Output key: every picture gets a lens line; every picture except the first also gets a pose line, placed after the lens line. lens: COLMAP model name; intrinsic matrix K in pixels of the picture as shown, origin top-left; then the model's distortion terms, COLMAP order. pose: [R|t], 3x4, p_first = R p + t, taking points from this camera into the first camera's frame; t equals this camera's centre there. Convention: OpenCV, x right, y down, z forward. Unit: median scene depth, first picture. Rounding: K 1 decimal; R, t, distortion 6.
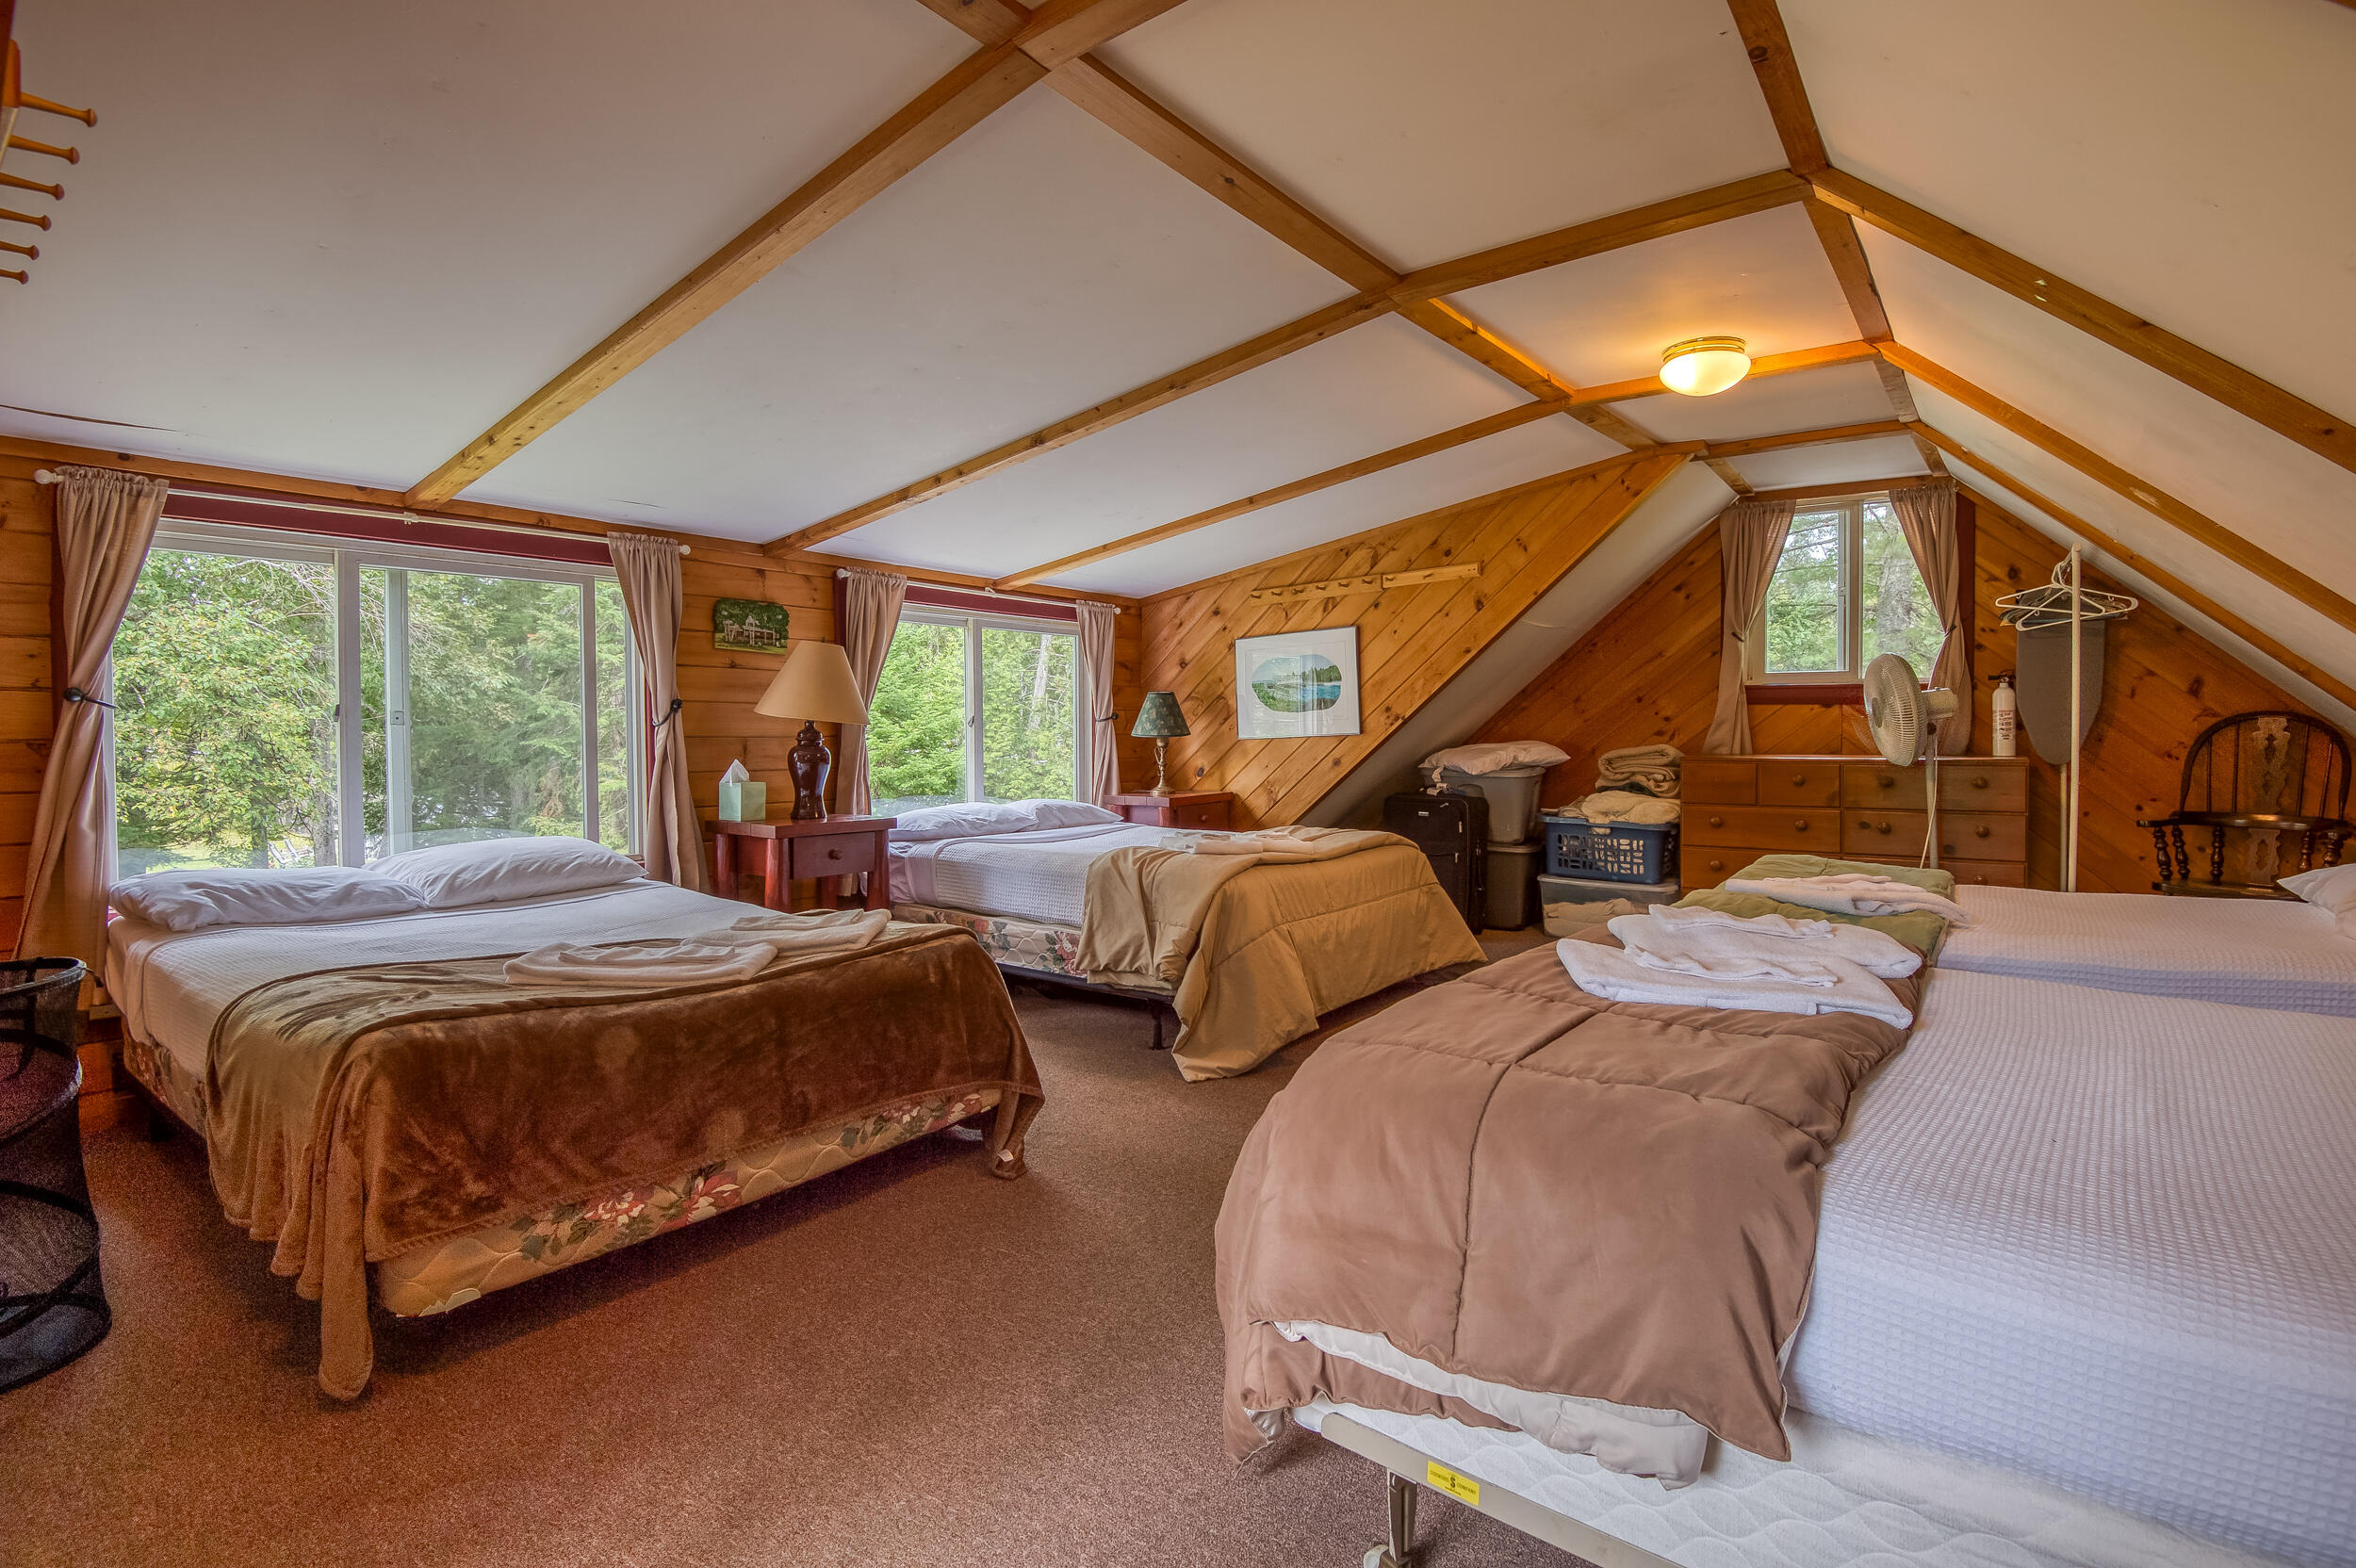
lens RADIAL K [[1056.8, 0, 1179.2], [0, 1056.8, 780.5], [0, 0, 1]] dist [-0.005581, -0.000497]
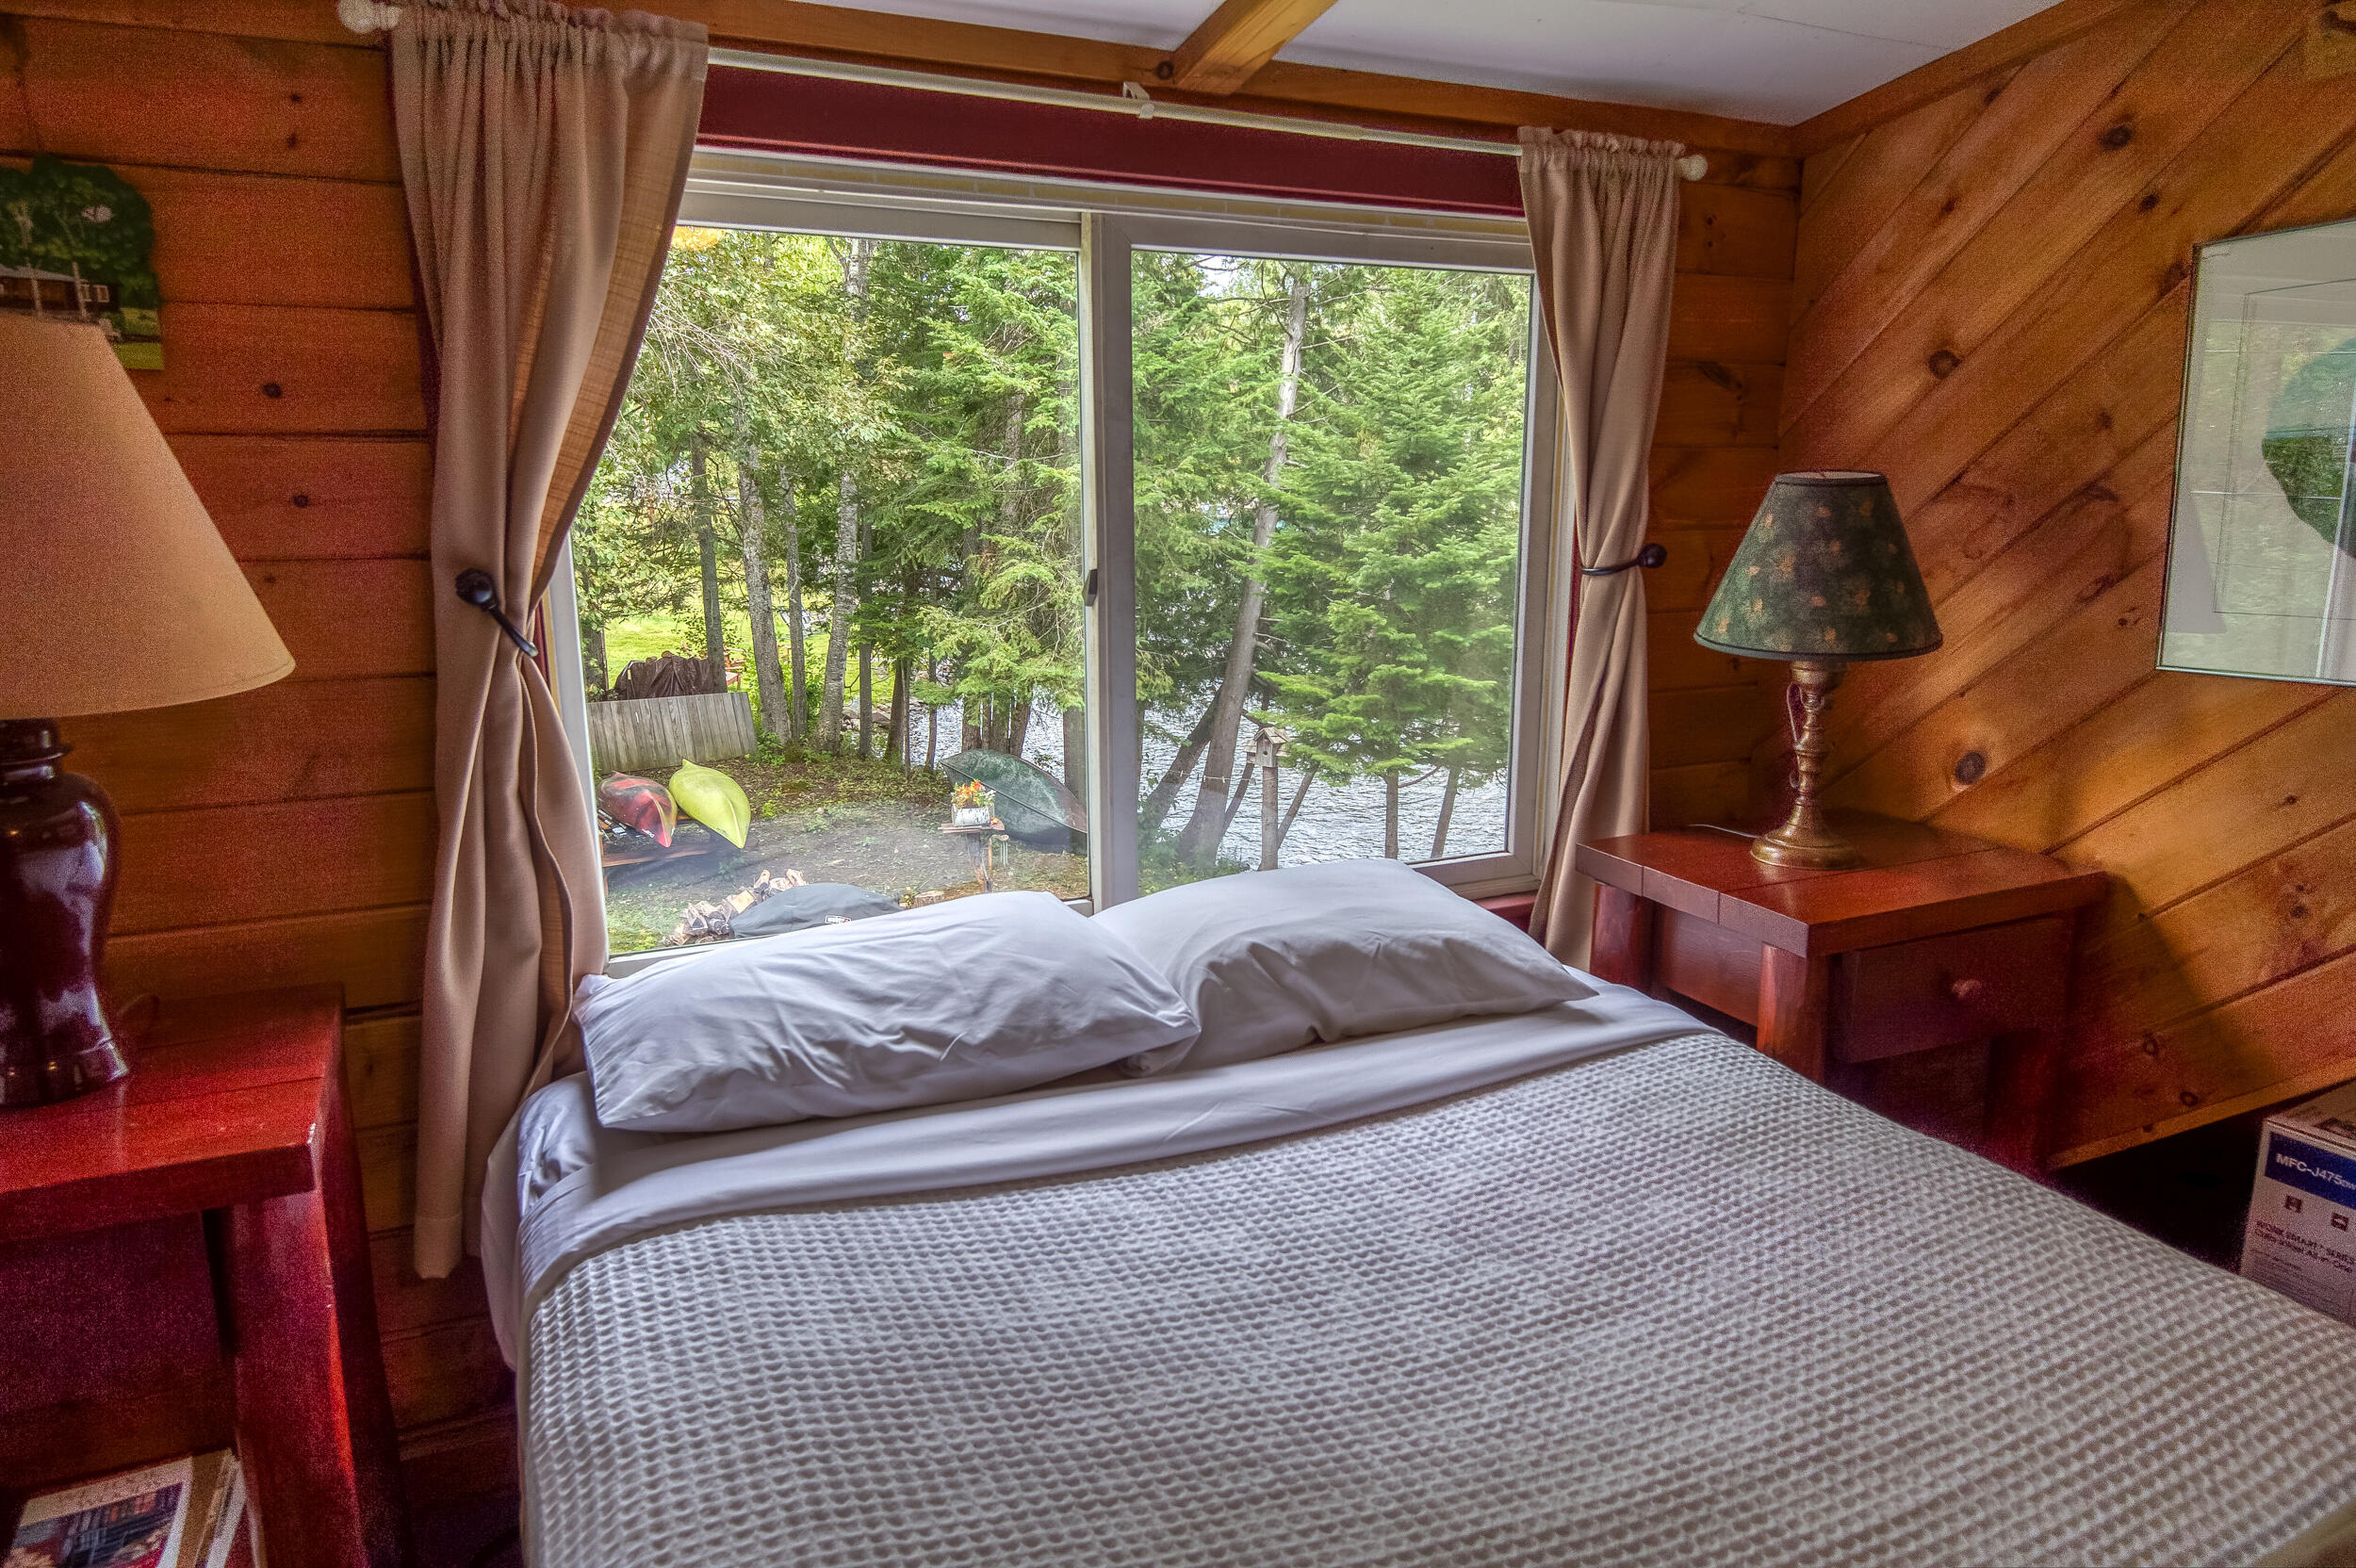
lens RADIAL K [[1431.1, 0, 1181.5], [0, 1431.1, 763.2], [0, 0, 1]] dist [-0.010980, -0.004614]
pose [[0.882559, 0.095968, -0.460305, 0.009458], [-0.024966, 0.987133, 0.157938, -0.063959], [0.469539, -0.127898, 0.873599, 0.601839]]
